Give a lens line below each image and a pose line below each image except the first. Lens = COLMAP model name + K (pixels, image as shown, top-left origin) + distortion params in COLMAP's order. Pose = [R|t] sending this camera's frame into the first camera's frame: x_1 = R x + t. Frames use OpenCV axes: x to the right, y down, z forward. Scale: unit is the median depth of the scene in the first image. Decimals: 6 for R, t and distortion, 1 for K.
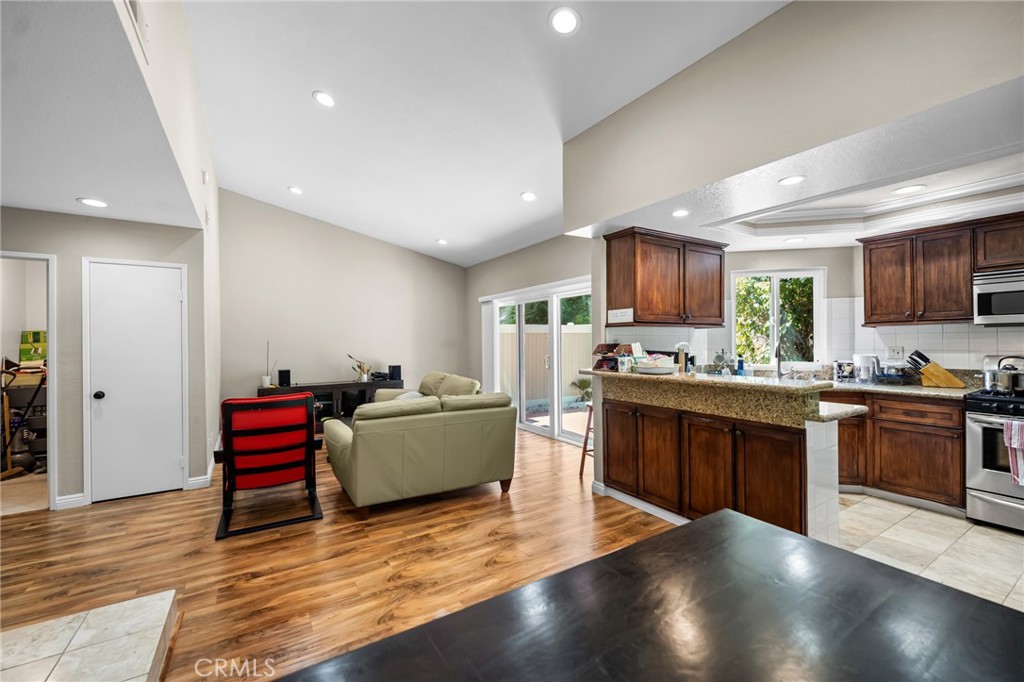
lens RADIAL K [[417.5, 0, 512.6], [0, 417.5, 341.7], [0, 0, 1]] dist [-0.000565, 0.000533]
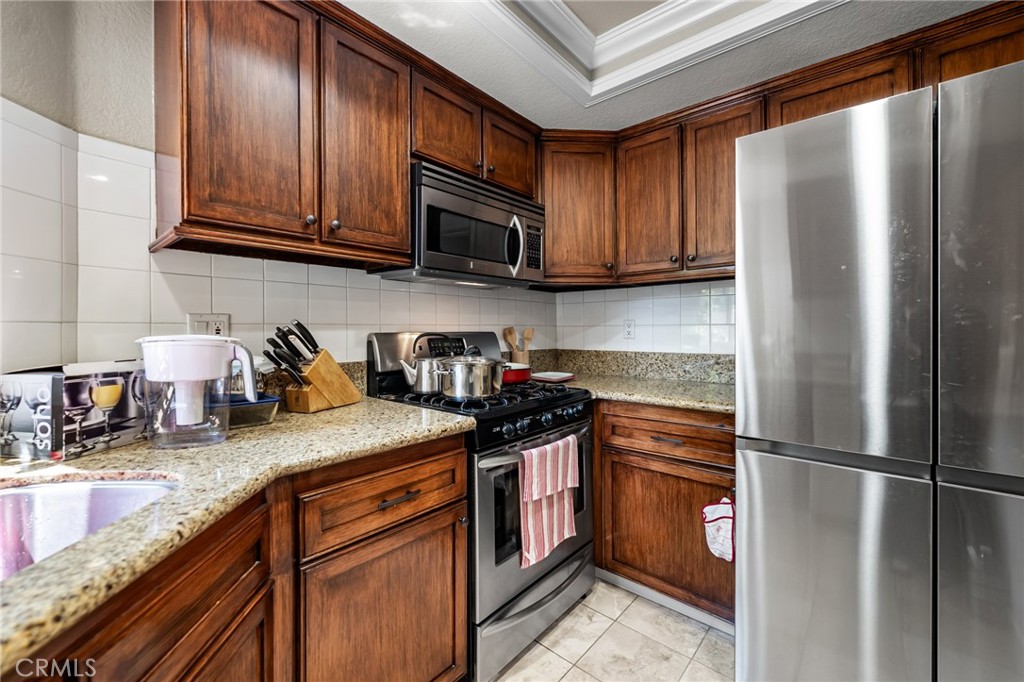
lens RADIAL K [[416.0, 0, 510.4], [0, 416.0, 330.4], [0, 0, 1]] dist [-0.000759, -0.000081]
pose [[-0.289711, 0.006134, 0.957095, 0.606334], [0.003992, 0.999979, -0.005201, 0.034138], [-0.957106, 0.002314, -0.289729, 1.024270]]
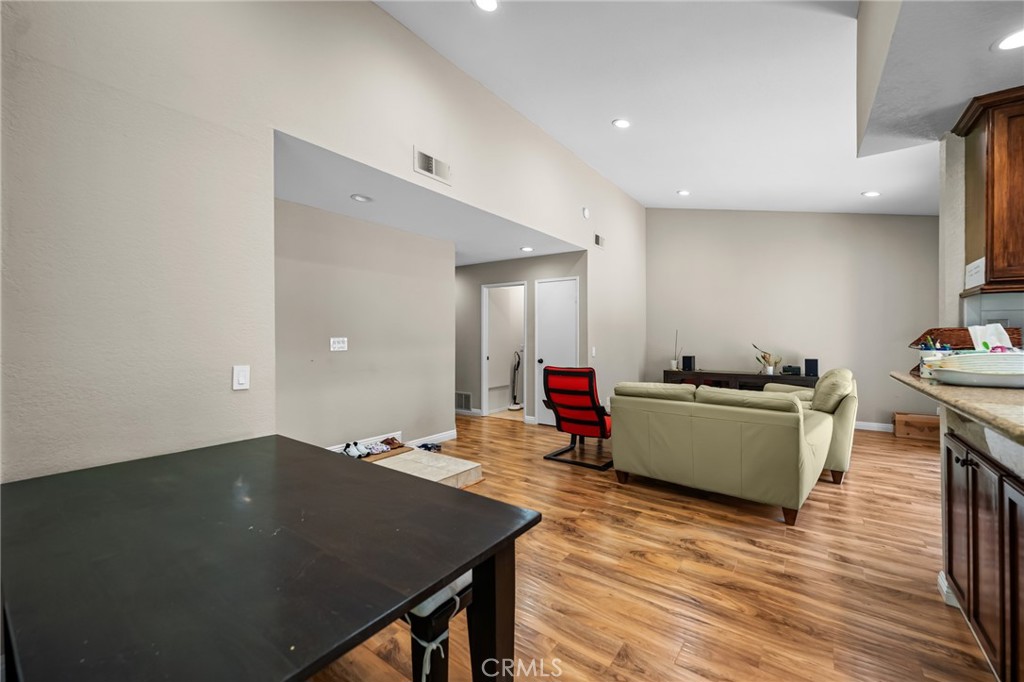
lens RADIAL K [[415.6, 0, 506.9], [0, 415.6, 335.4], [0, 0, 1]] dist [-0.000553, -0.000131]
pose [[0.362763, 0.007420, -0.931852, 0.574007], [-0.004538, 0.999971, 0.006196, 0.015757], [0.931870, 0.001982, 0.362786, 0.286048]]
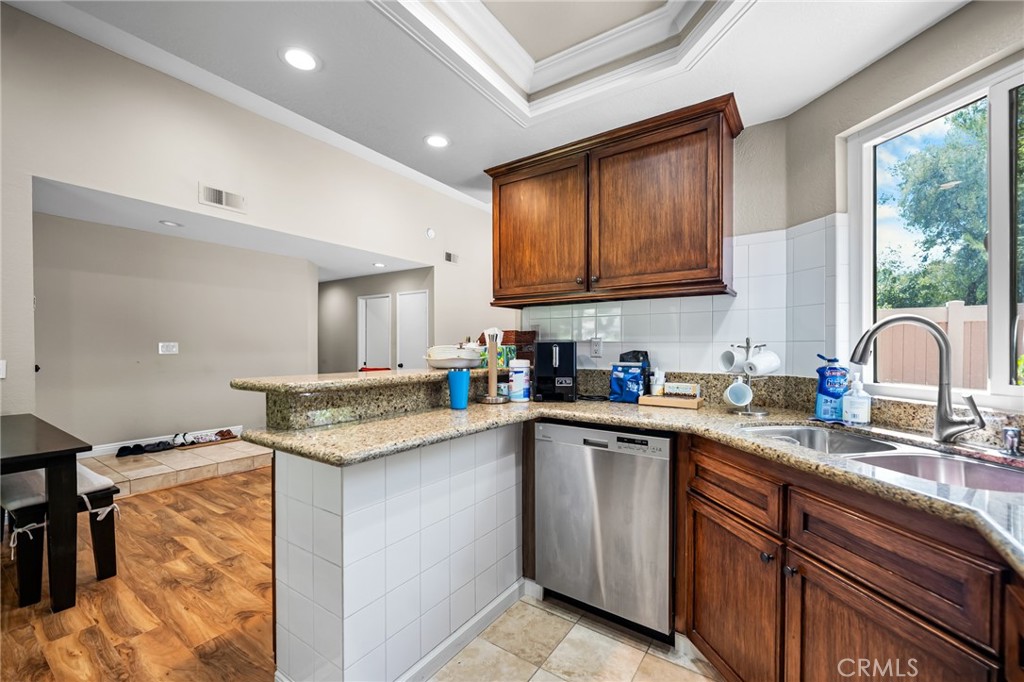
lens RADIAL K [[418.1, 0, 511.7], [0, 418.1, 349.5], [0, 0, 1]] dist [-0.000111, -0.000477]
pose [[0.398839, 0.015067, -0.916897, 1.023325], [-0.003862, 0.999884, 0.014751, 0.029902], [0.917013, -0.002342, 0.398851, 0.770454]]
